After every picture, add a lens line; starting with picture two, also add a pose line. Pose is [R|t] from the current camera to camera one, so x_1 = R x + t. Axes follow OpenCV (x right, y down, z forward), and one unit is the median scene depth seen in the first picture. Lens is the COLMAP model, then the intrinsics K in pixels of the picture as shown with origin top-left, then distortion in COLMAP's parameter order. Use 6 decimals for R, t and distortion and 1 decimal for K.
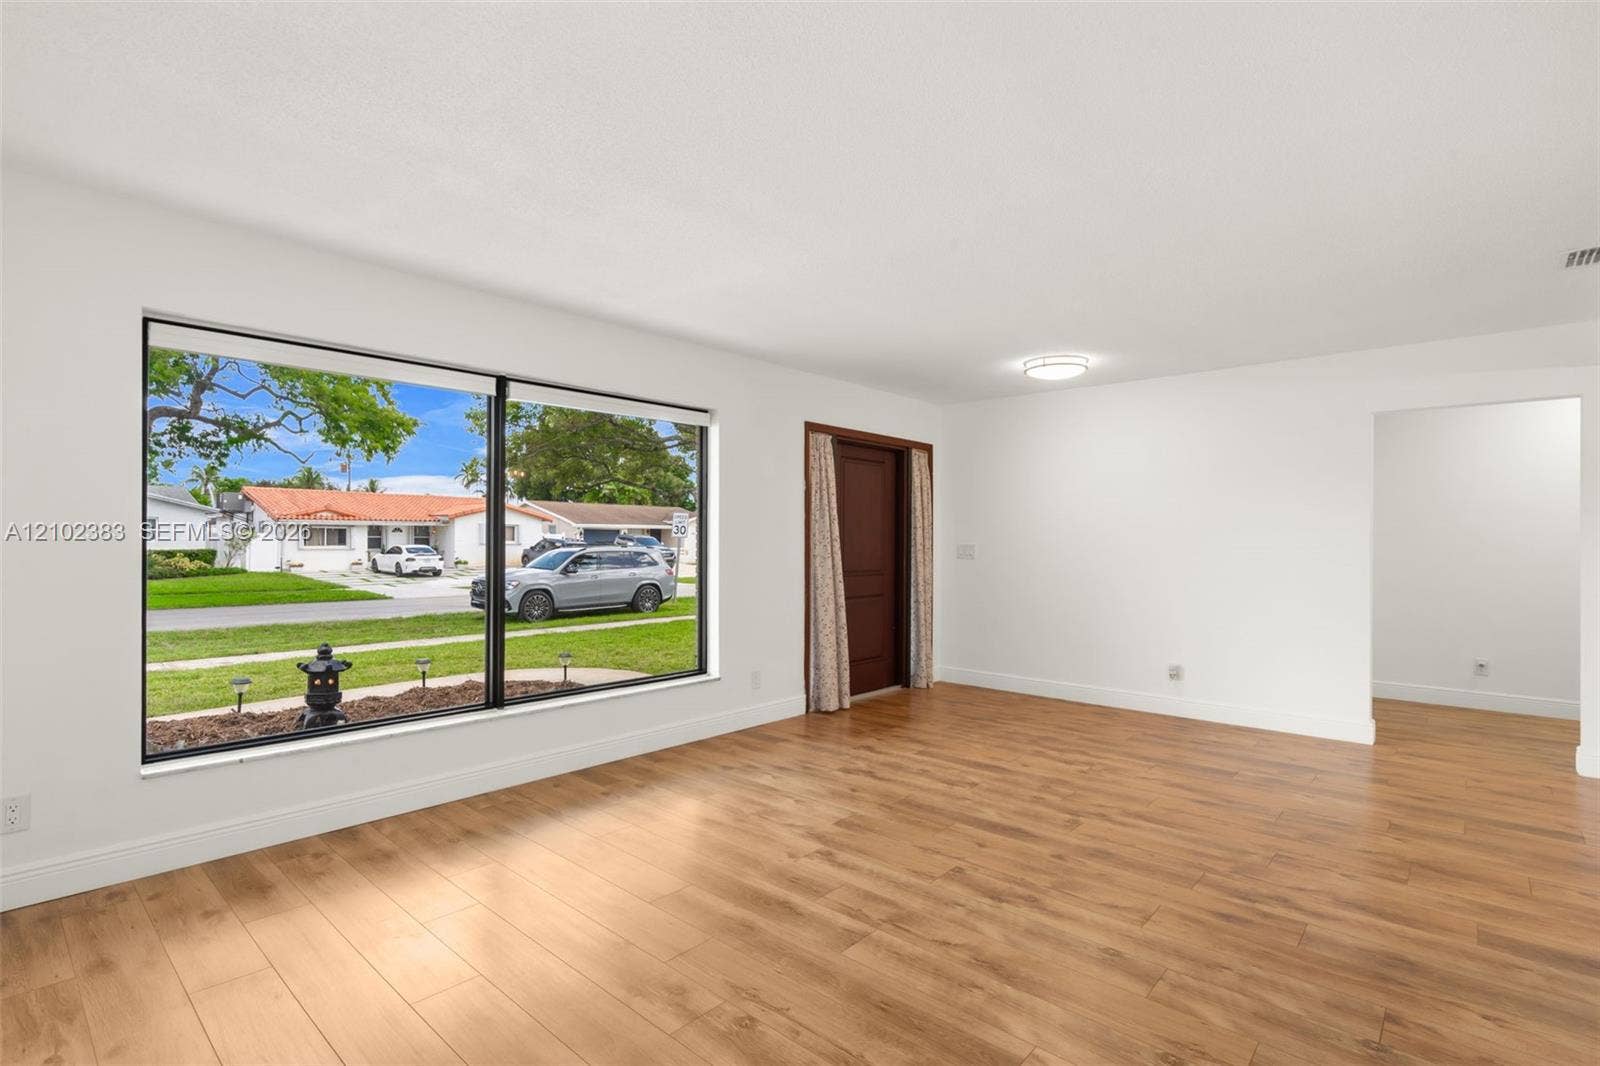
lens RADIAL K [[760.9, 0, 797.8], [0, 760.9, 529.9], [0, 0, 1]] dist [-0.001493, 0.000175]
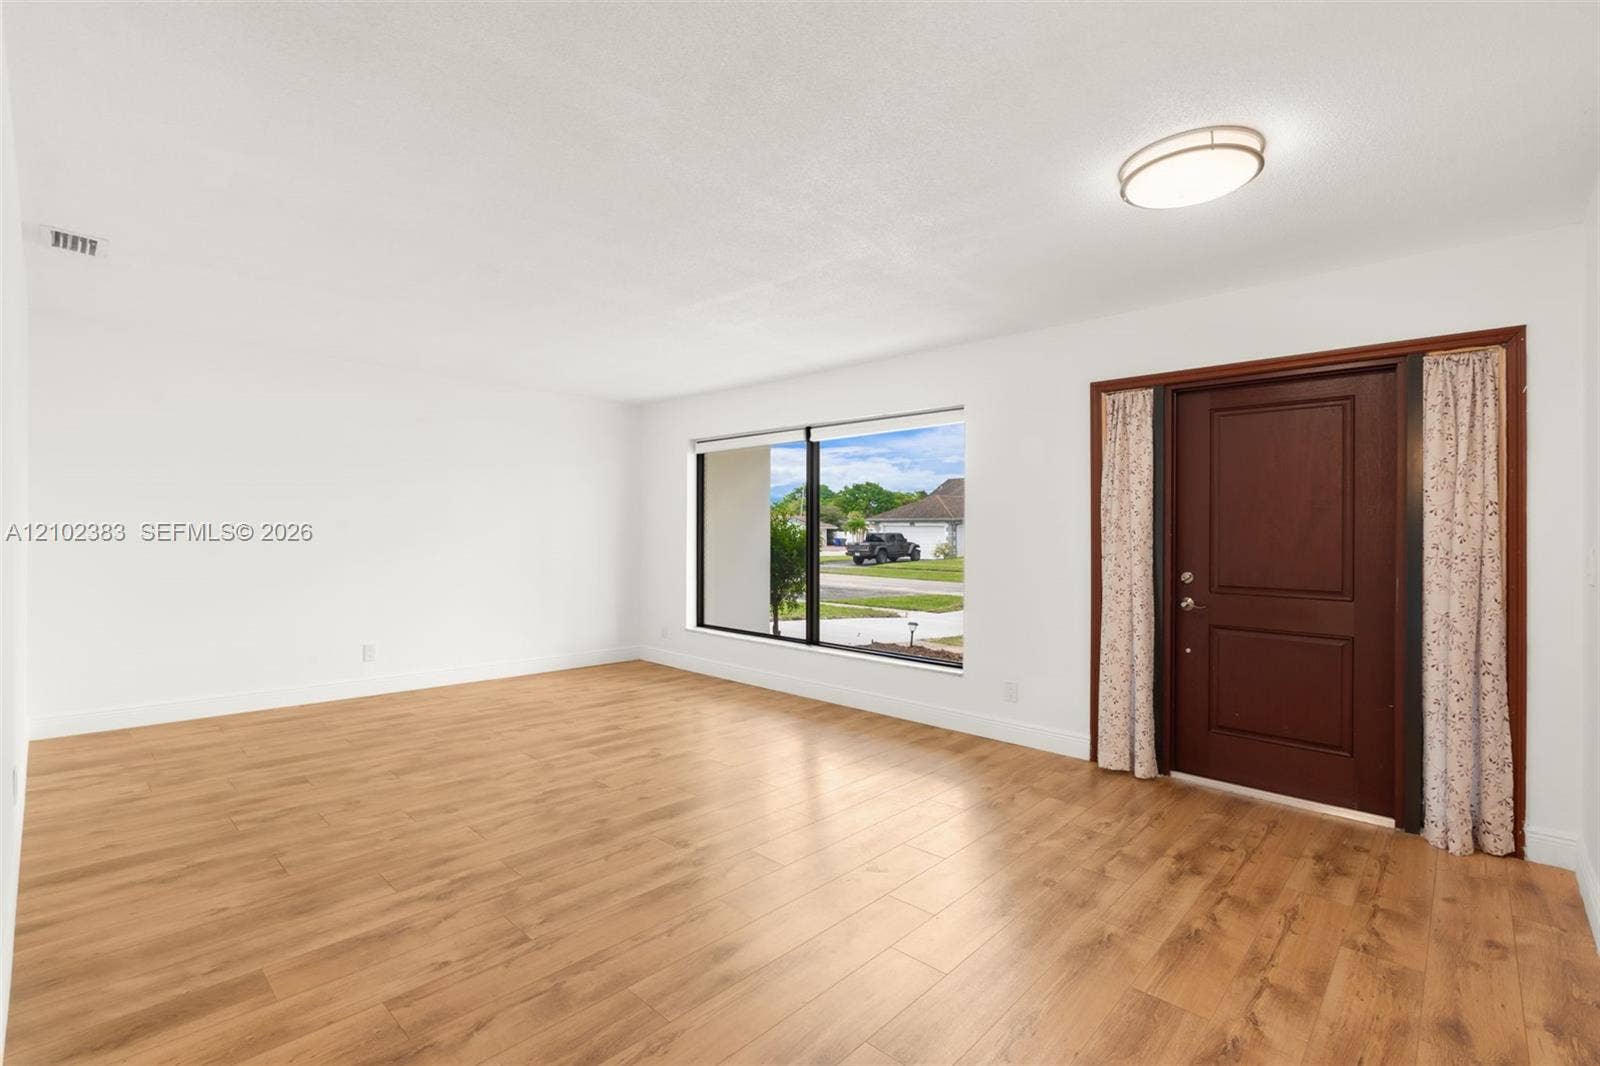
lens RADIAL K [[724.5, 0, 793.3], [0, 724.5, 536.3], [0, 0, 1]] dist [-0.002983, 0.000604]
pose [[-0.036322, -0.005158, -0.999327, 1.472727], [0.001131, 0.999986, -0.005202, 0.032268], [0.999340, -0.001319, -0.036315, 1.414156]]
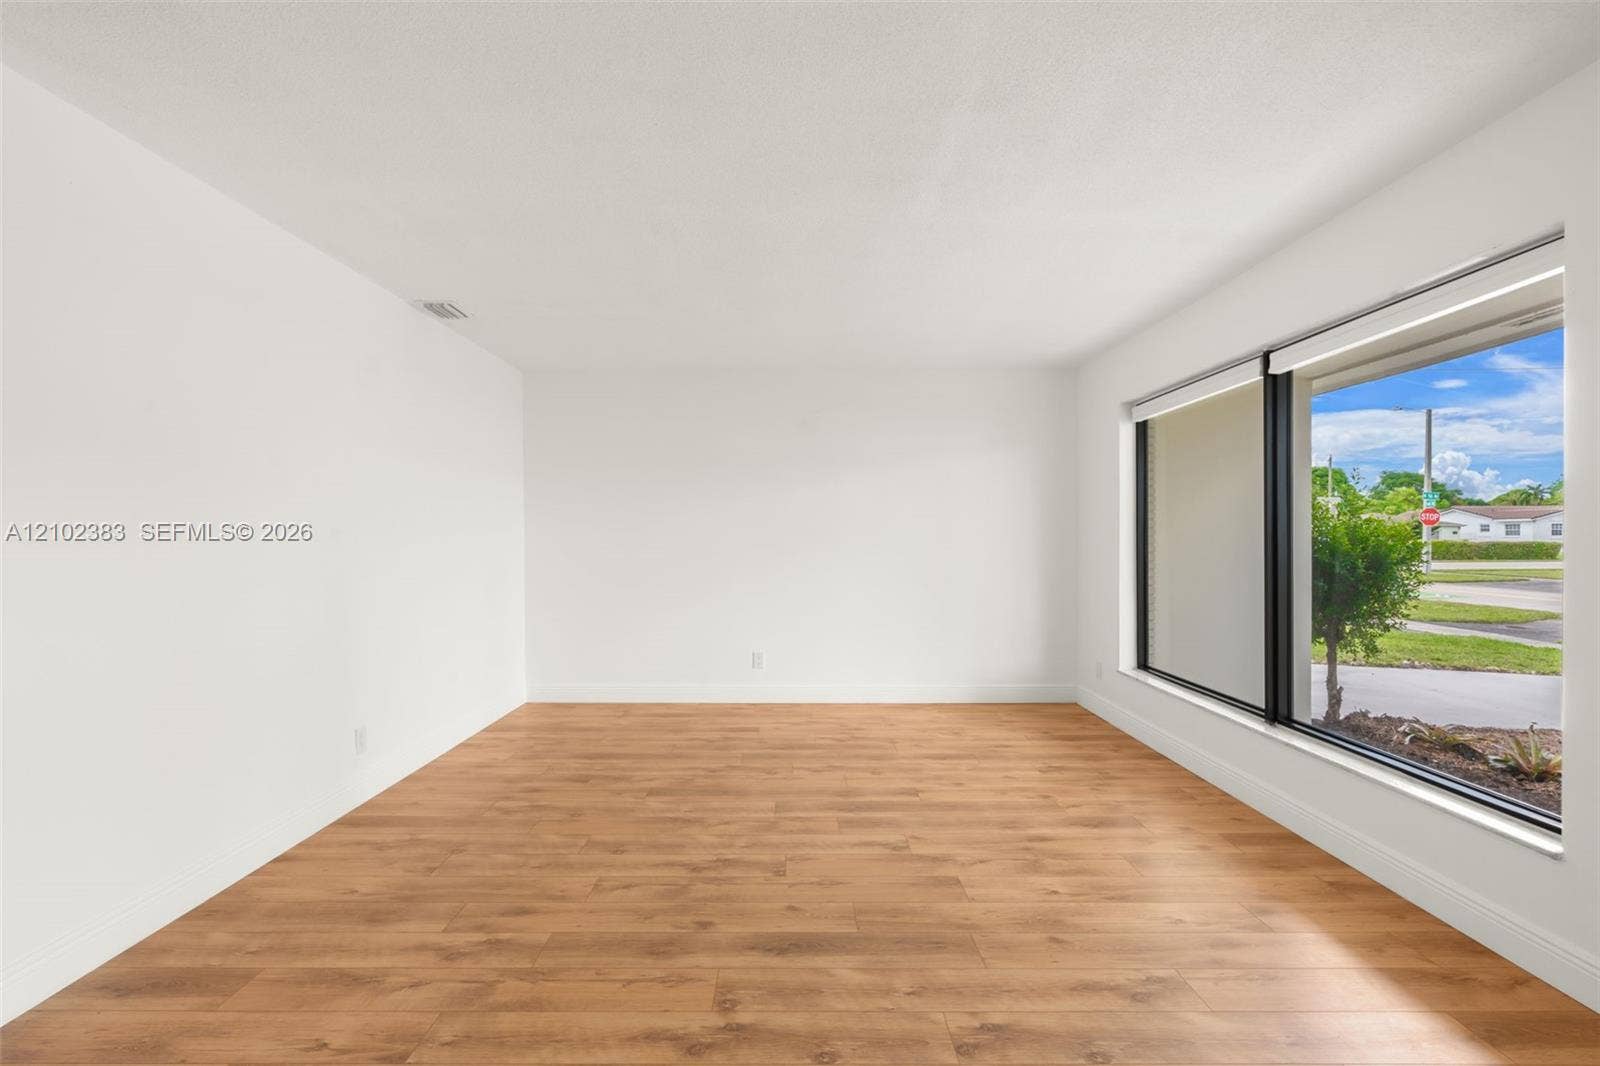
lens RADIAL K [[760.9, 0, 784.1], [0, 760.9, 541.4], [0, 0, 1]] dist [-0.001493, 0.000175]
pose [[-0.755505, -0.001175, -0.655142, 0.870467], [0.008456, 0.999898, -0.011544, 0.037388], [0.655089, -0.014262, -0.755417, 1.801227]]
